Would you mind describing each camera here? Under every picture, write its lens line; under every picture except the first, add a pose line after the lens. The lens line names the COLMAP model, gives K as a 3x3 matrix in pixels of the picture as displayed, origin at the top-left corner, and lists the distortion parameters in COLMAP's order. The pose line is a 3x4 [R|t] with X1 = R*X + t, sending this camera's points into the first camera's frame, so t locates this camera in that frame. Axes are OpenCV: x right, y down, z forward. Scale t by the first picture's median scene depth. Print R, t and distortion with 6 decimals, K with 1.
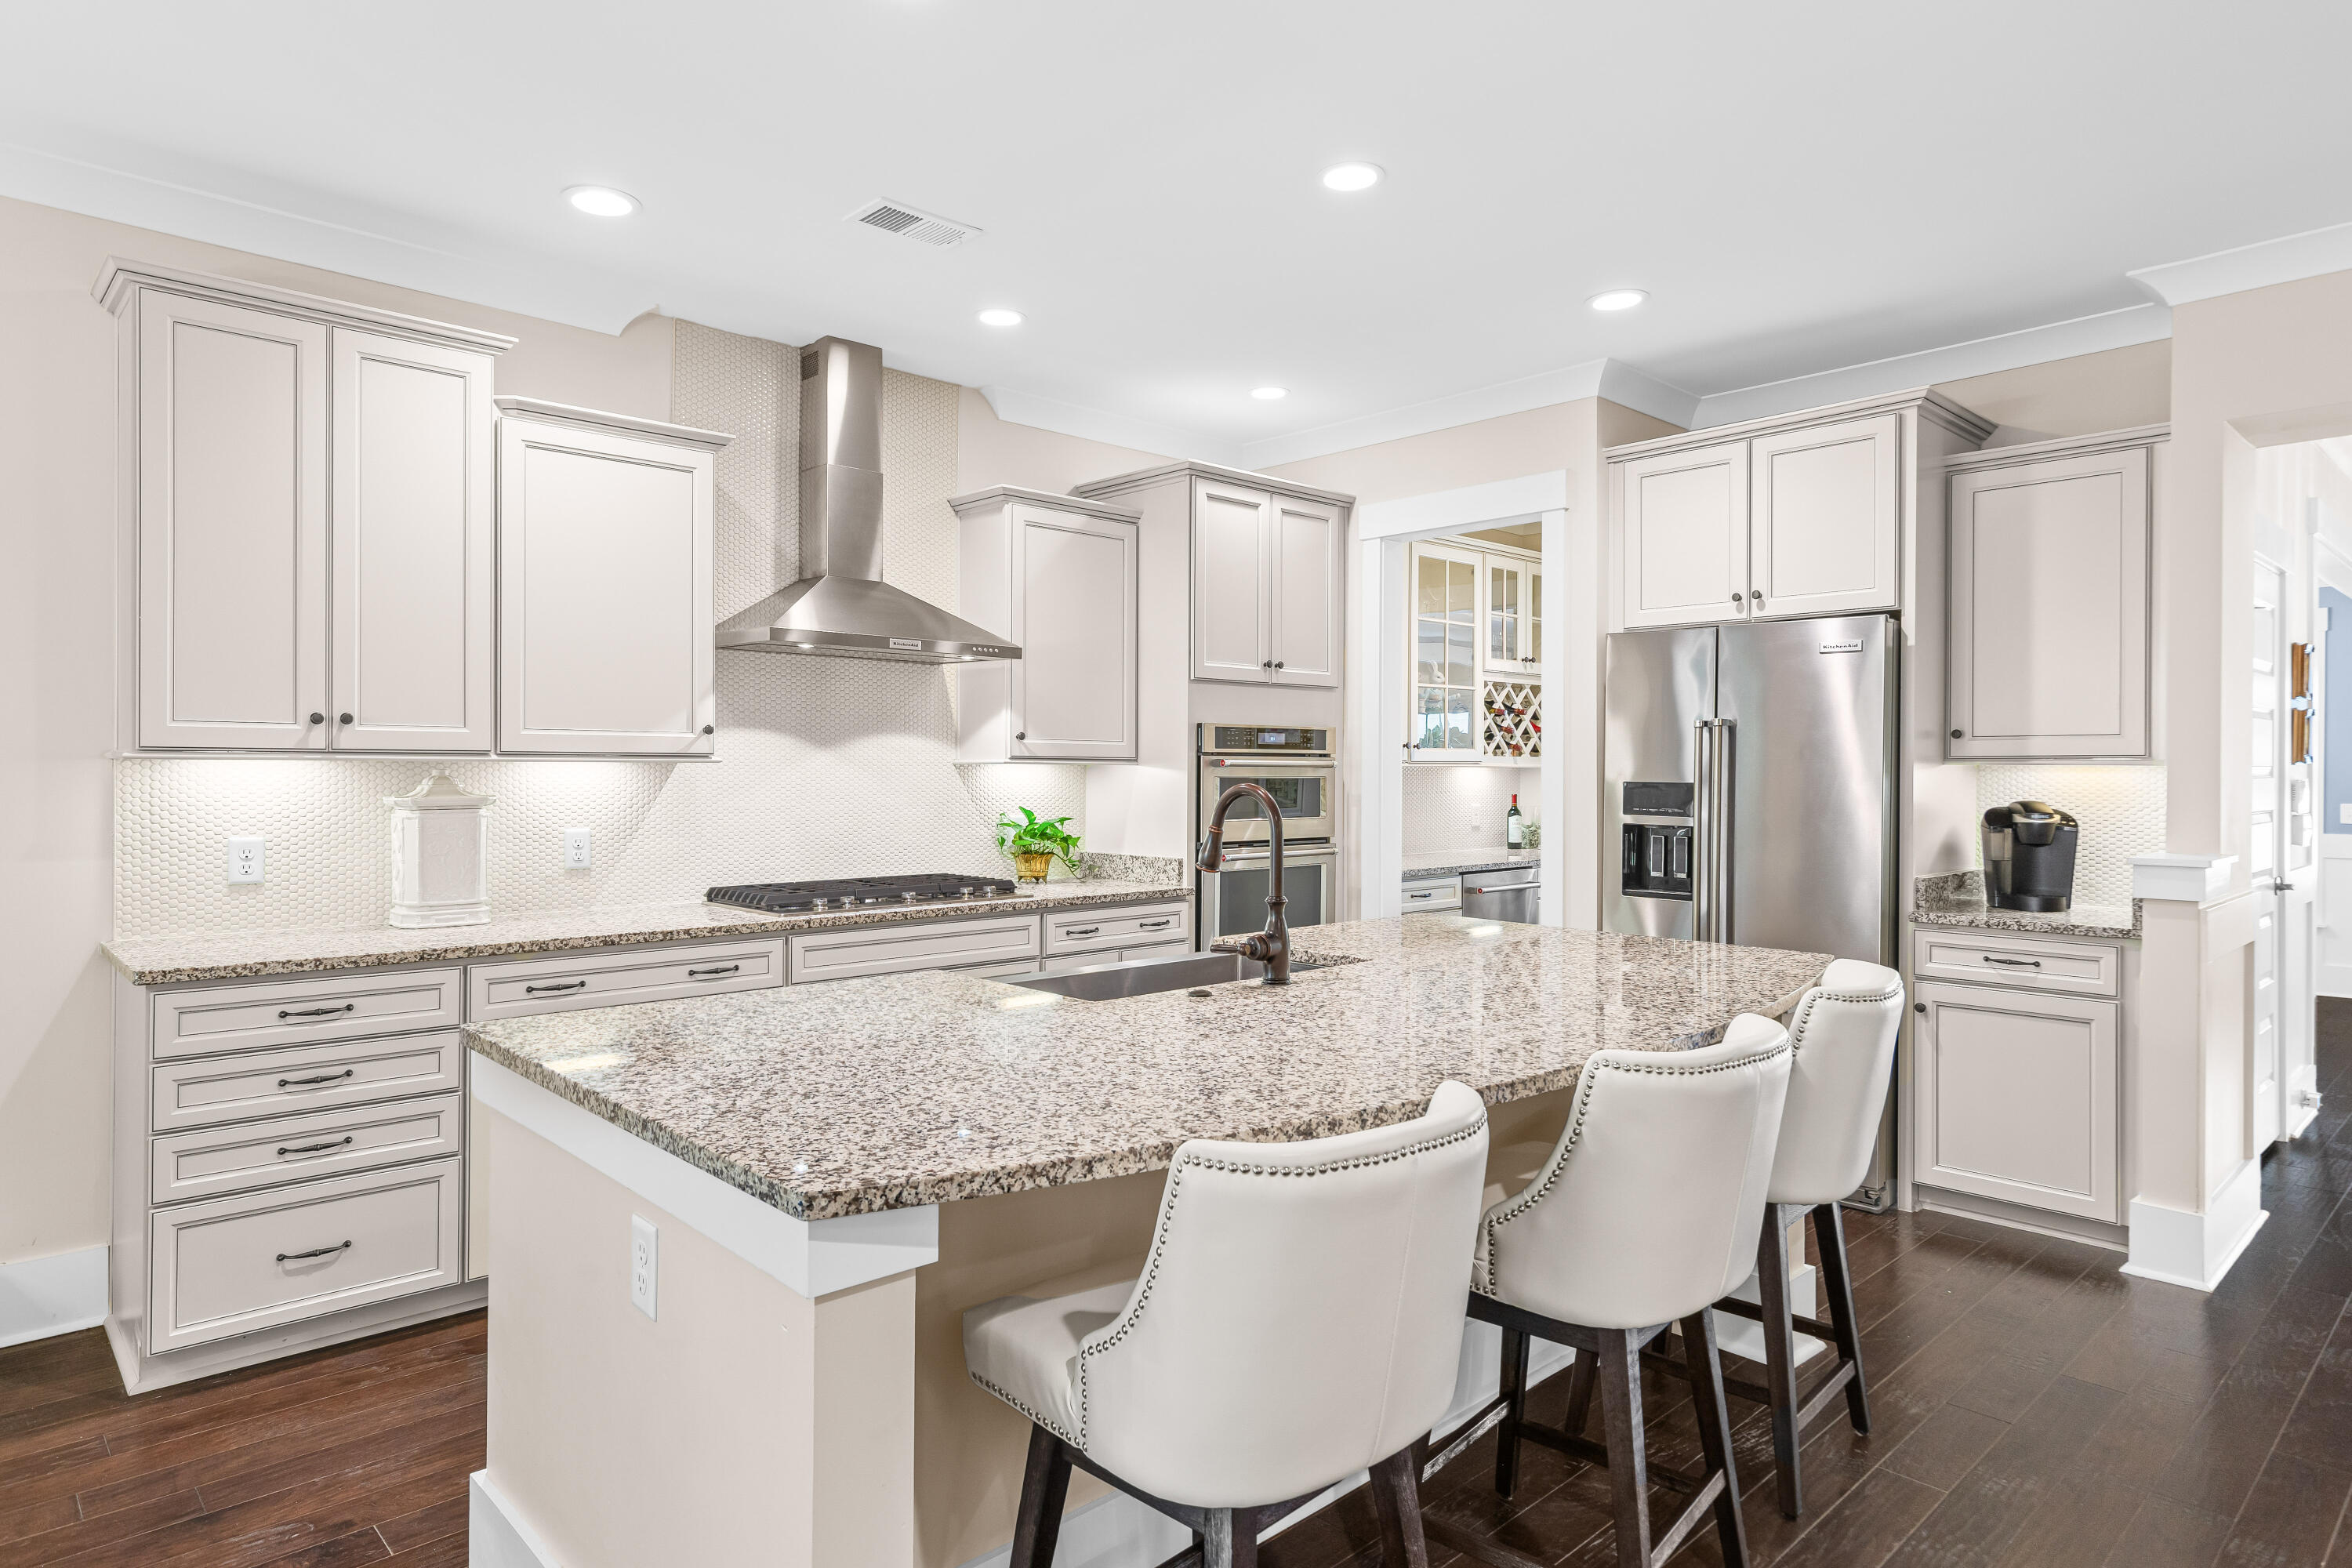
lens RADIAL K [[1324.9, 0, 1176.0], [0, 1324.9, 784.0], [0, 0, 1]] dist [0.002015, 0.000149]
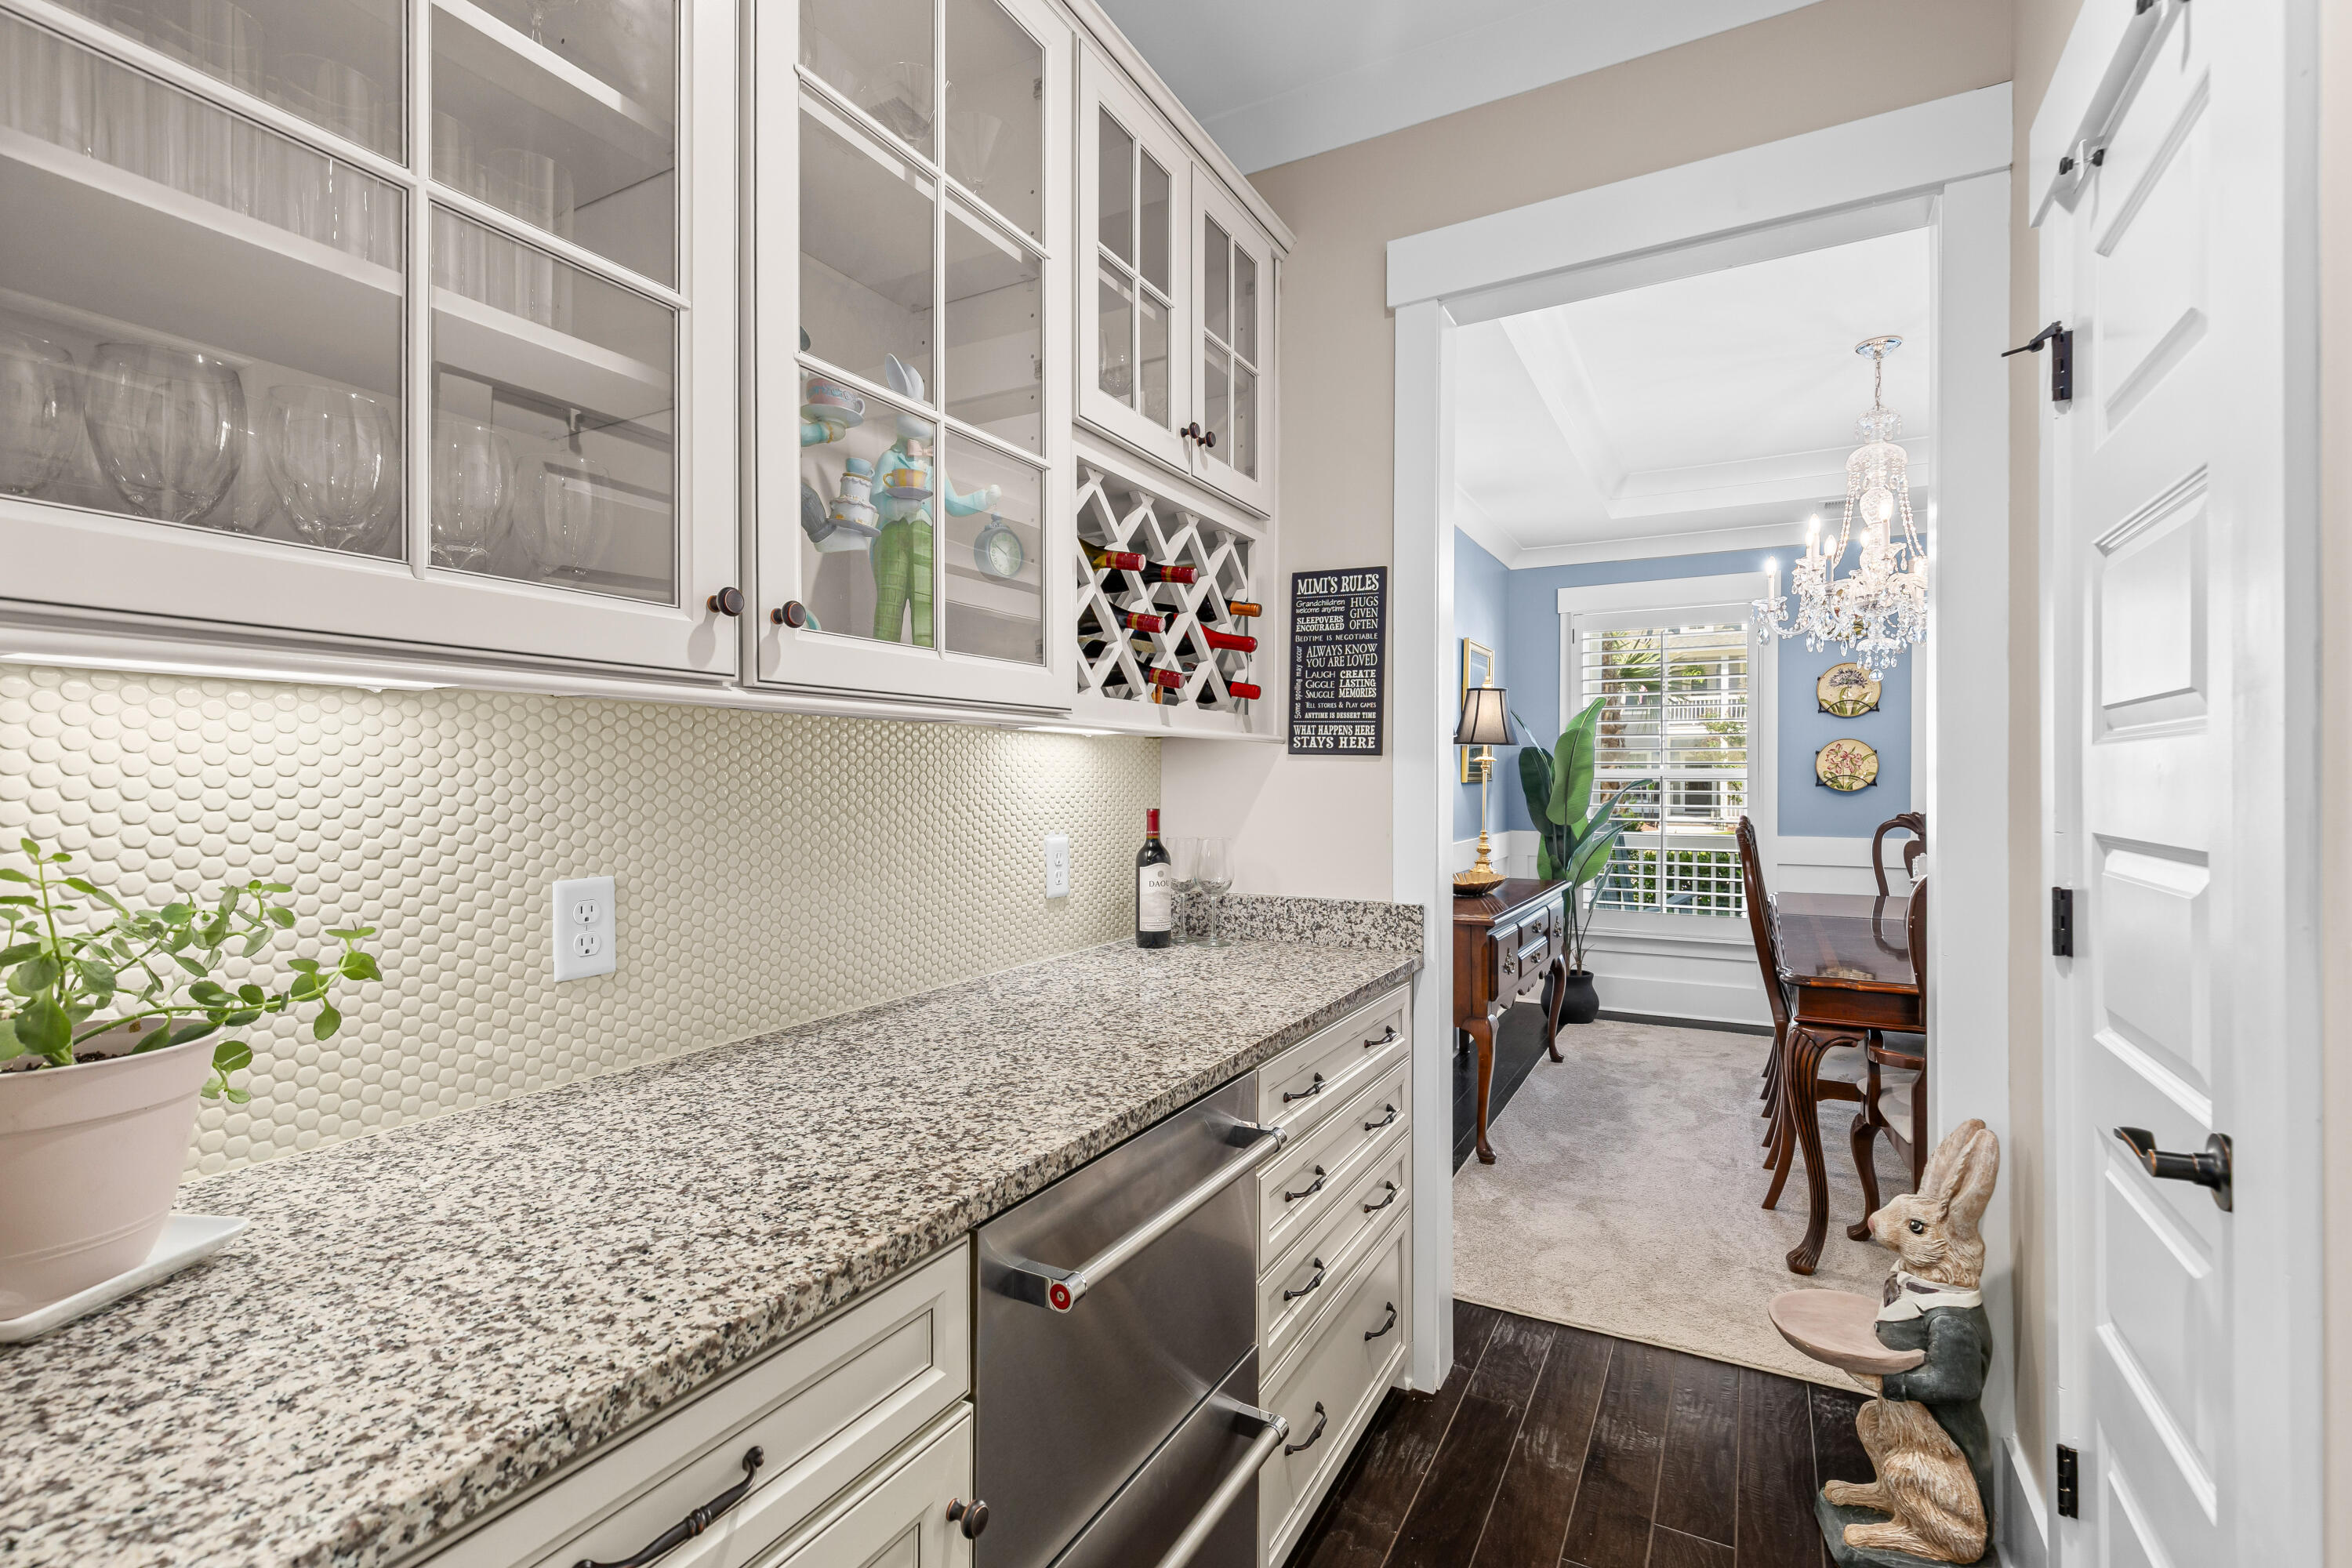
lens RADIAL K [[1049.1, 0, 1183.5], [0, 1049.1, 771.7], [0, 0, 1]] dist [0.001151, 0.000306]
pose [[0.946595, -0.000543, 0.322425, 0.171756], [0.005686, 0.999871, -0.015009, 0.001402], [-0.322375, 0.016041, 0.946476, 0.738129]]
